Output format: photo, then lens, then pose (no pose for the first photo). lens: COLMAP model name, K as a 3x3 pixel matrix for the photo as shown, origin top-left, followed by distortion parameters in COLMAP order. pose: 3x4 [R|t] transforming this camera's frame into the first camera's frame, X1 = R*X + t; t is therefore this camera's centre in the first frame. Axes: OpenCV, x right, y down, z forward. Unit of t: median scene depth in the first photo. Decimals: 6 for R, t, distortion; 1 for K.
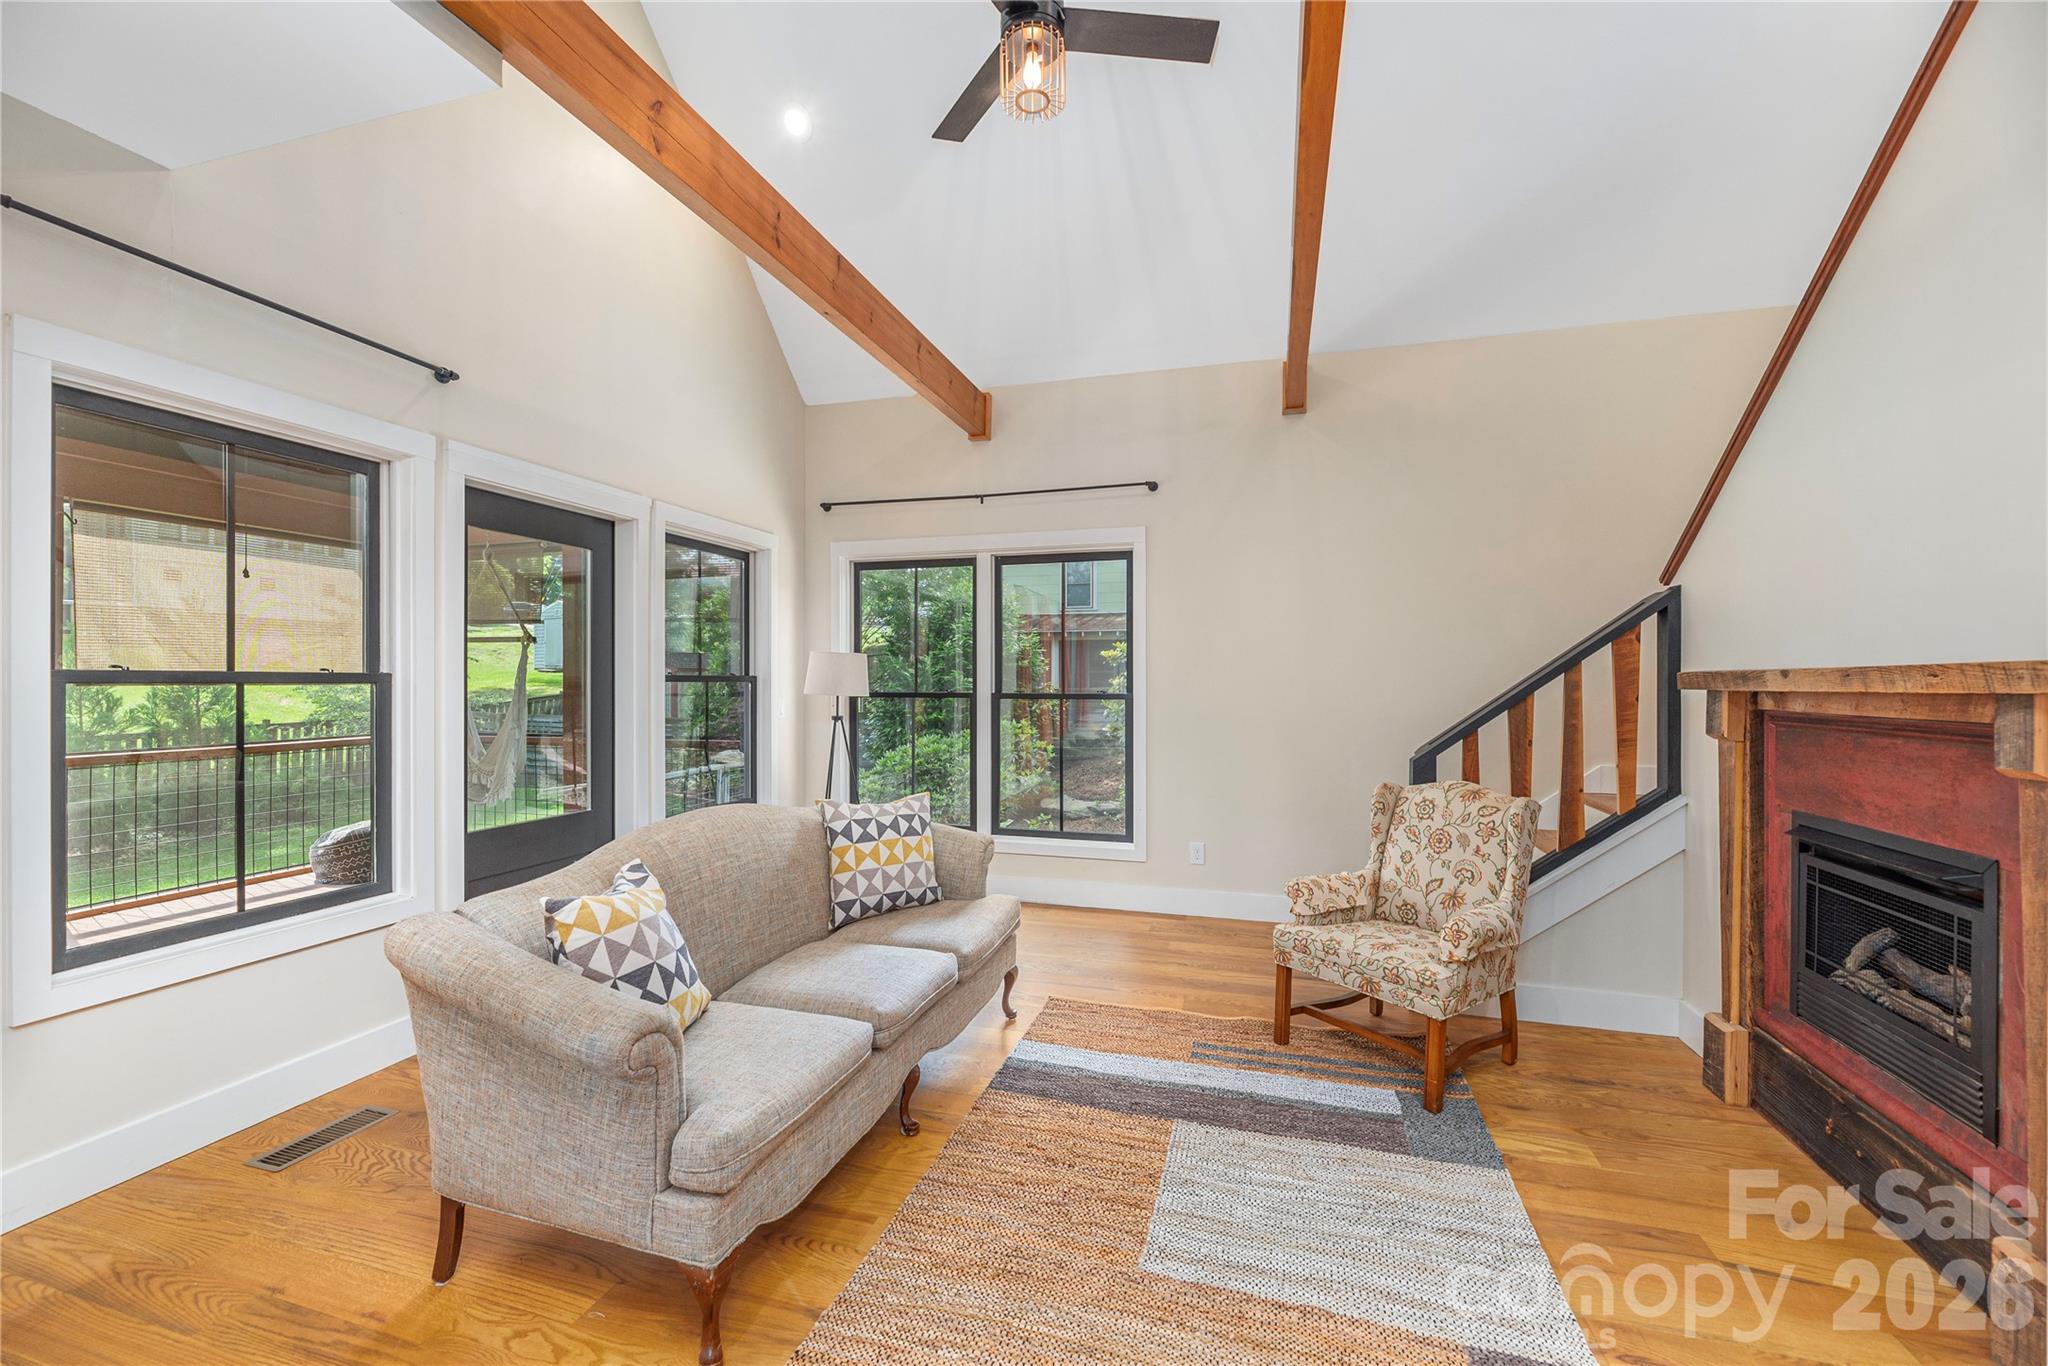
lens RADIAL K [[848.5, 0, 1012.2], [0, 848.5, 684.4], [0, 0, 1]] dist [-0.001819, -0.000999]
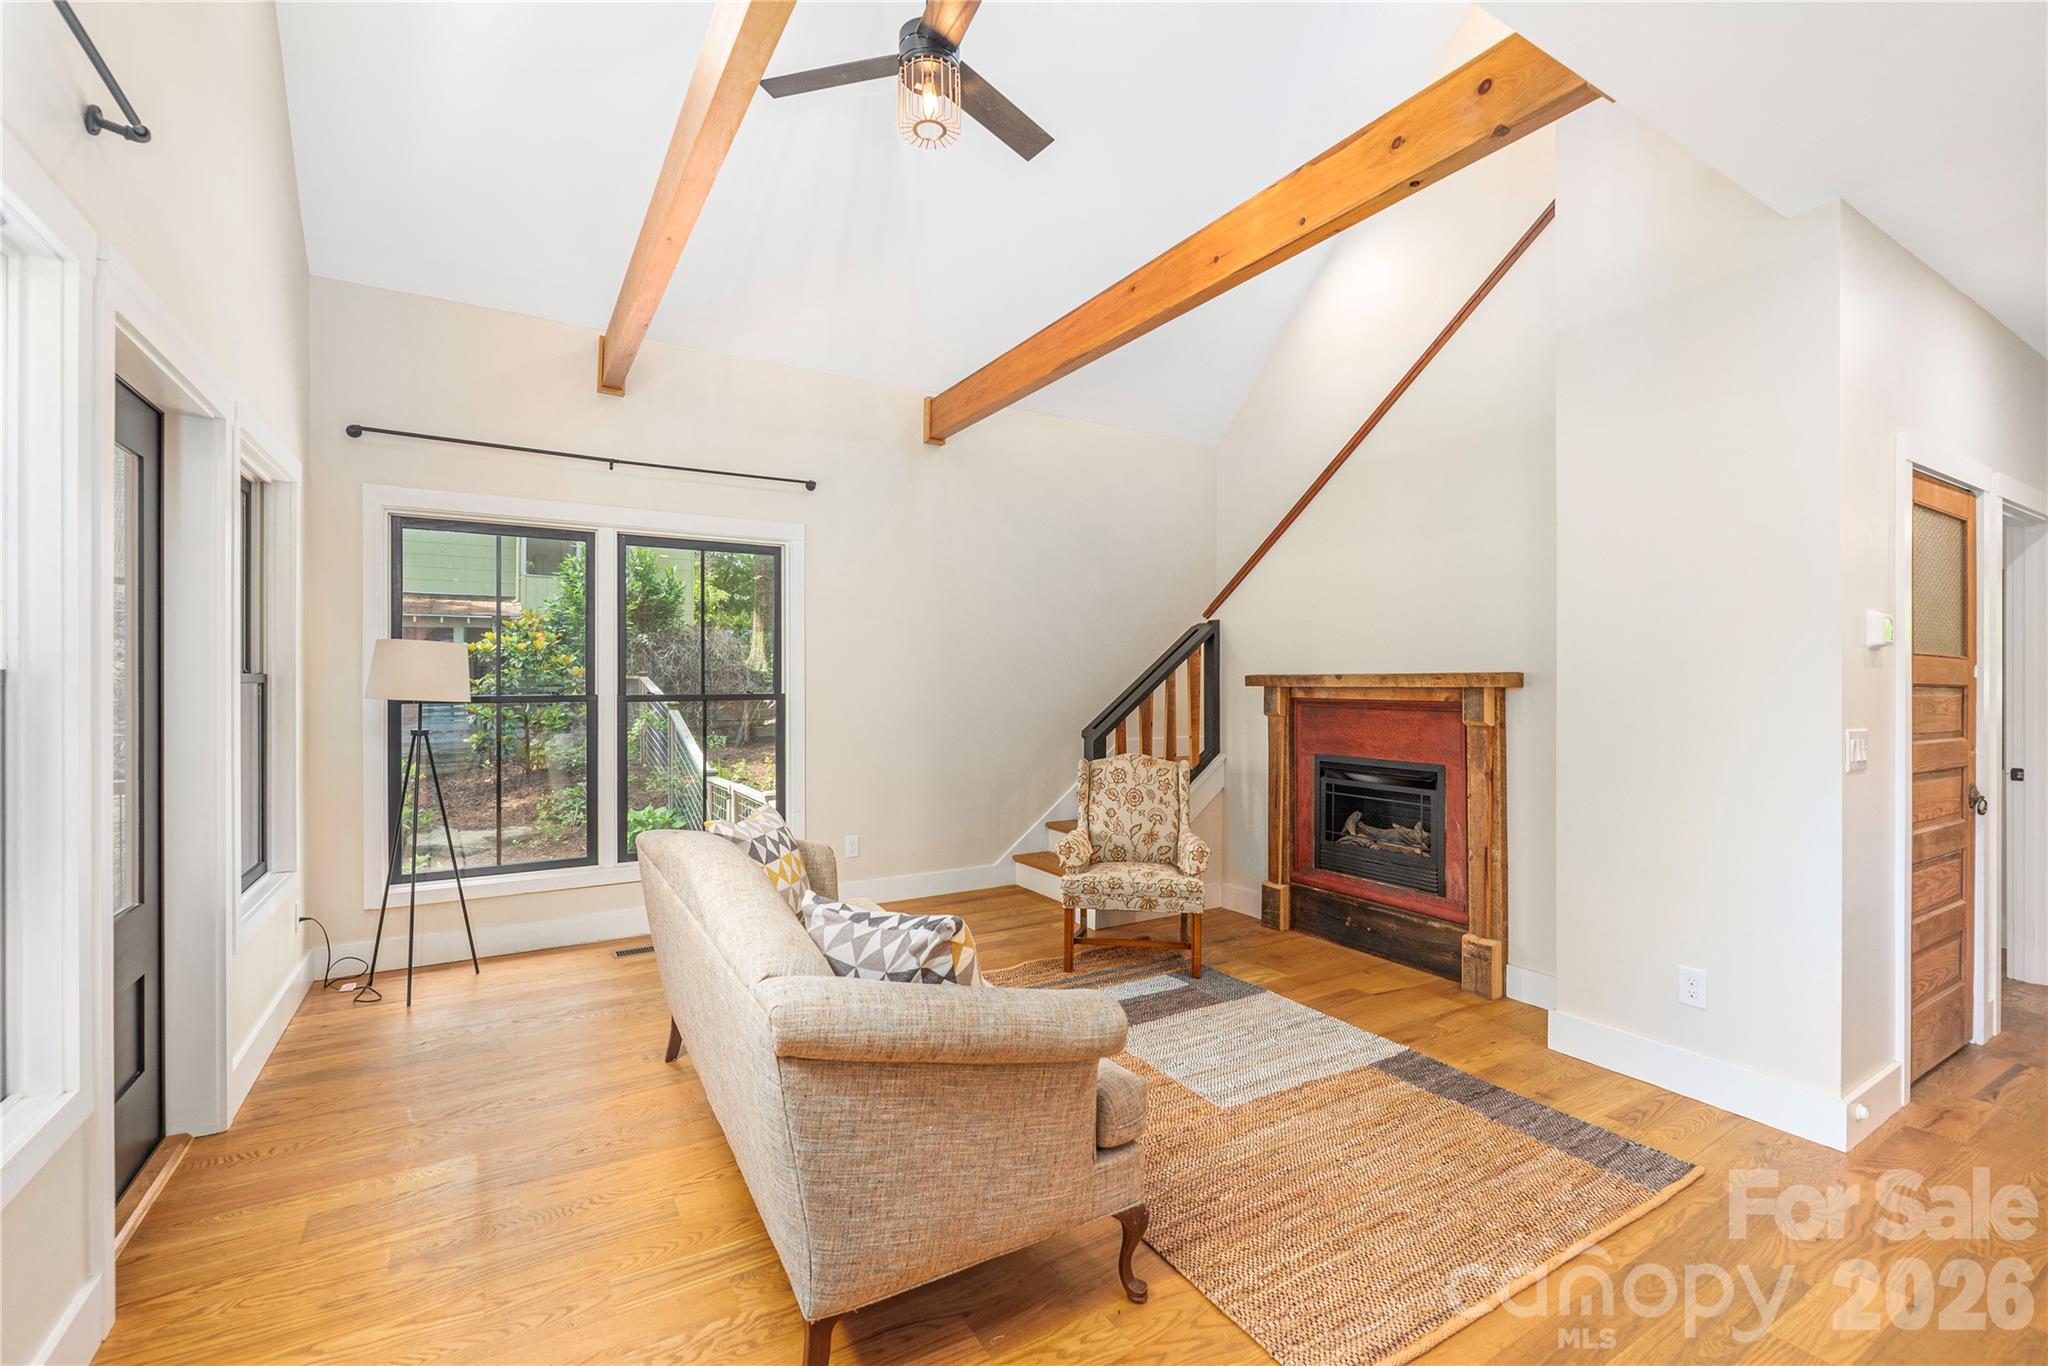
lens RADIAL K [[895.0, 0, 1039.0], [0, 895.0, 681.6], [0, 0, 1]] dist [0.000878, 0.000657]
pose [[0.654011, -0.001729, 0.756483, -0.763962], [0.003272, 0.999994, -0.000543, -0.003018], [-0.756478, 0.002831, 0.654013, 0.182715]]
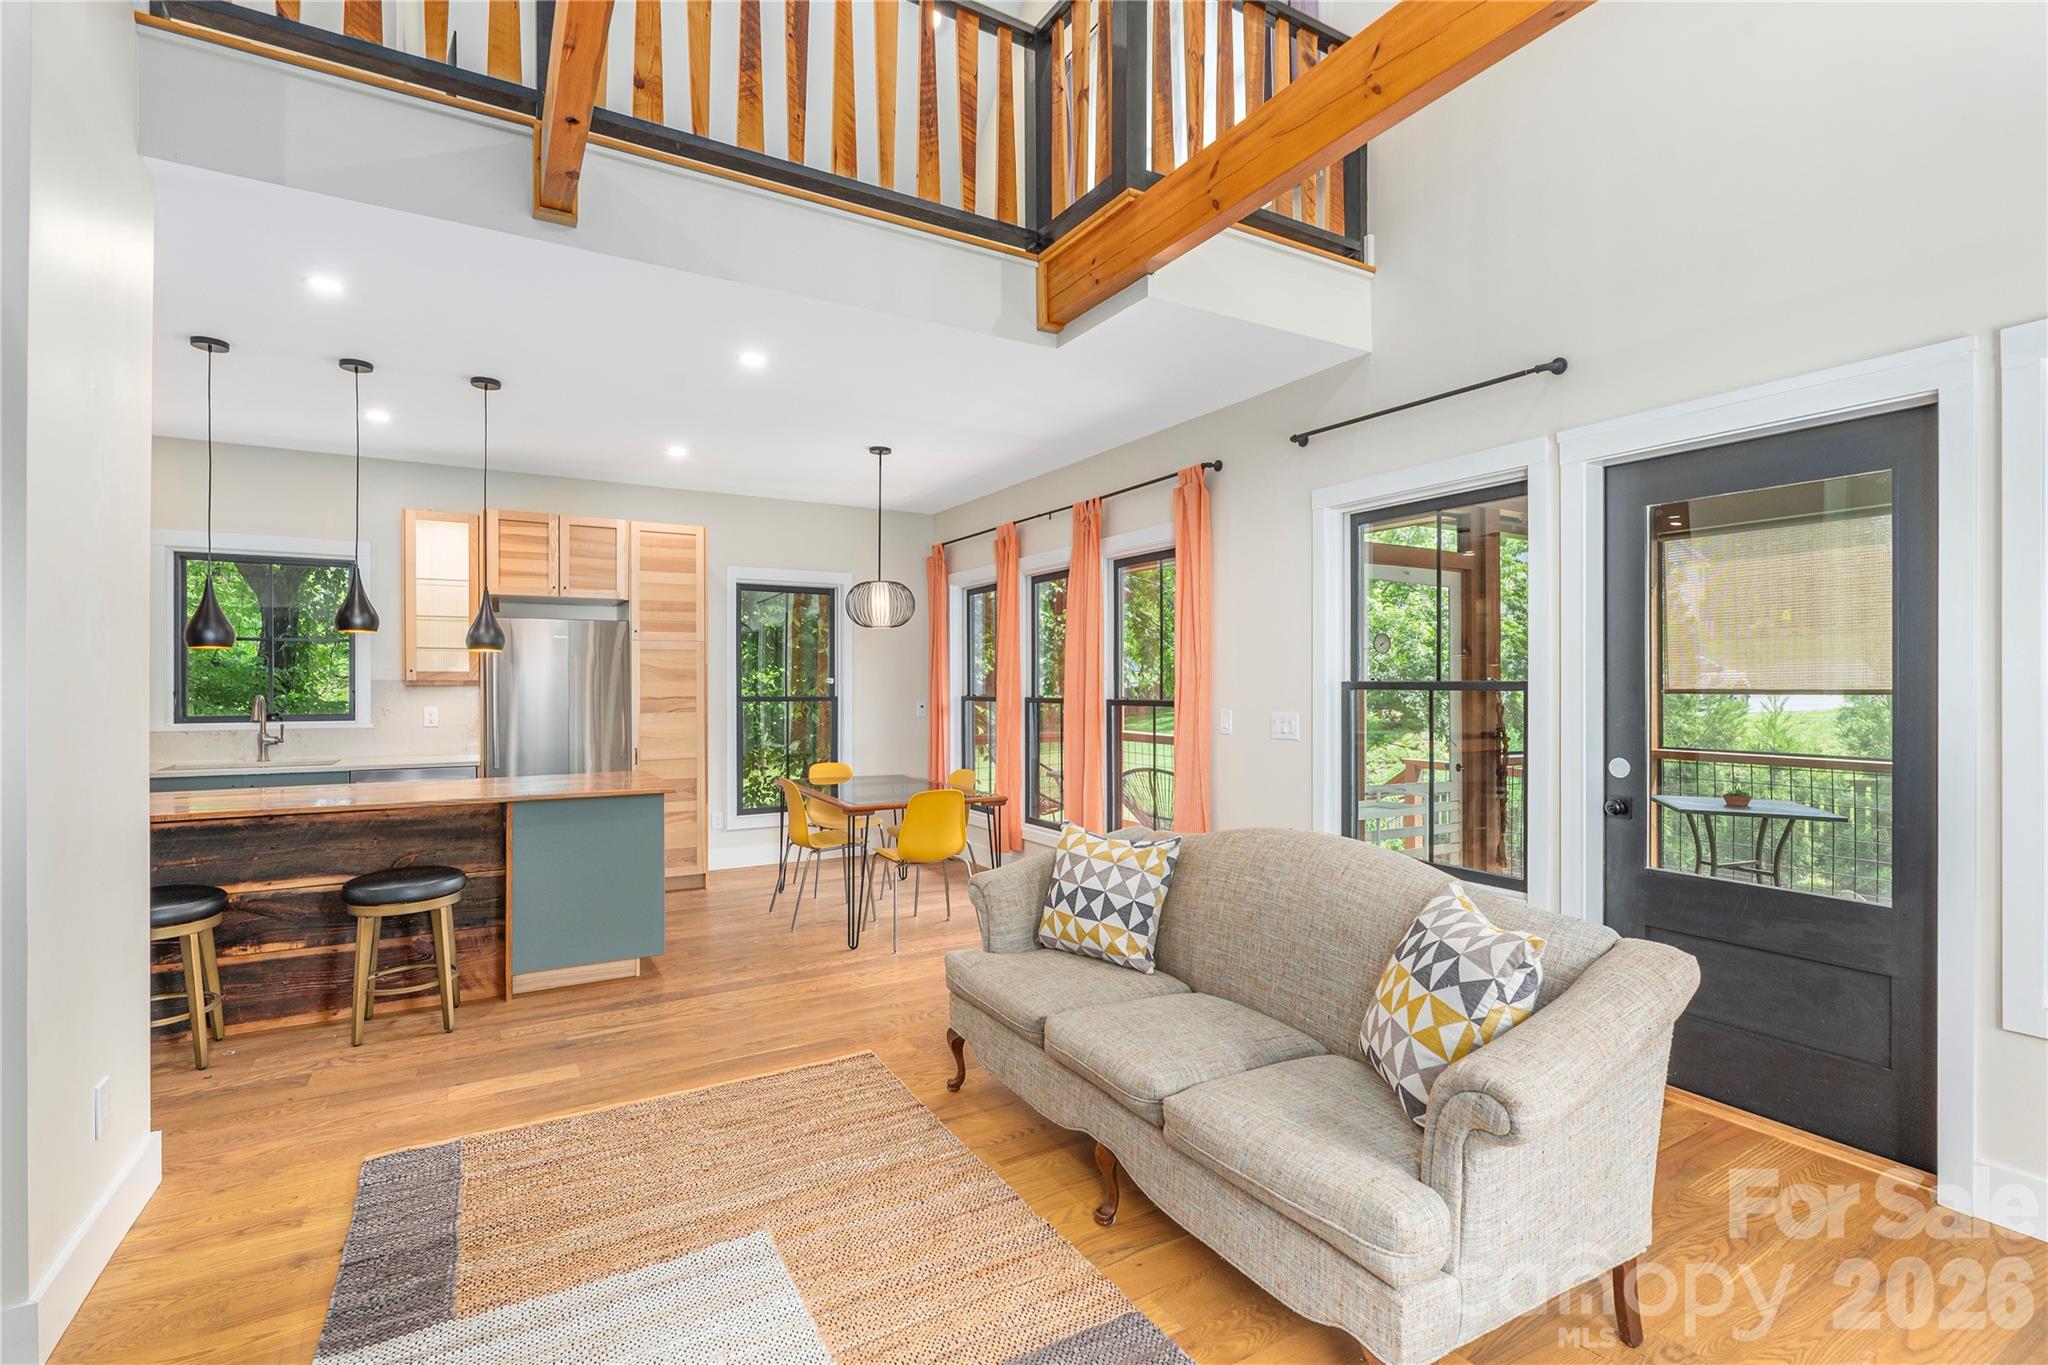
lens RADIAL K [[920.9, 0, 1044.2], [0, 920.9, 697.9], [0, 0, 1]] dist [0.000716, 0.000673]
pose [[-0.659037, 0.011683, -0.752020, 0.543105], [-0.003343, 0.999824, 0.018463, -0.012405], [0.752104, 0.014682, -0.658881, 1.370045]]
